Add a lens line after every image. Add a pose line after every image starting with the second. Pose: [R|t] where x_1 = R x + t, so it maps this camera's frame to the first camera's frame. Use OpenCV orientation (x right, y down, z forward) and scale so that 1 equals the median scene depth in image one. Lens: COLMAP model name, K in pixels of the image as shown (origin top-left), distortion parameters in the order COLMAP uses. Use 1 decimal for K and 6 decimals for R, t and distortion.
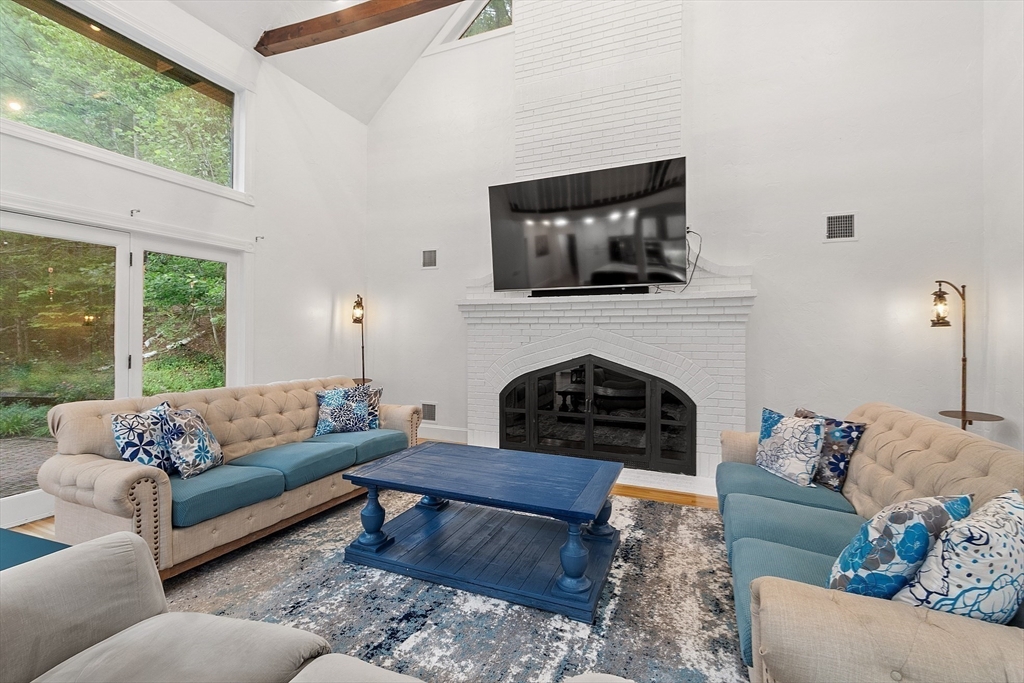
lens RADIAL K [[444.1, 0, 512.0], [0, 444.1, 341.5], [0, 0, 1]] dist [-0.000427, -0.000025]
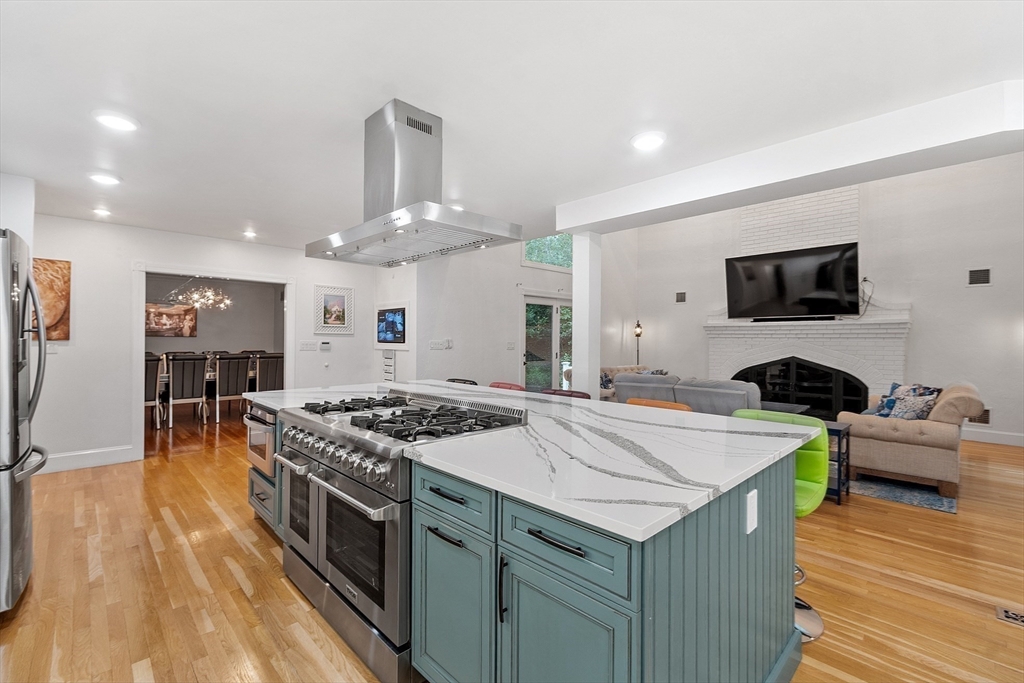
lens RADIAL K [[444.1, 0, 512.0], [0, 444.1, 341.5], [0, 0, 1]] dist [-0.000427, -0.000025]
pose [[0.919935, 0.002738, -0.392061, -0.152942], [-0.007230, 0.999924, -0.009982, -0.002239], [0.392004, 0.012018, 0.919885, -1.014481]]
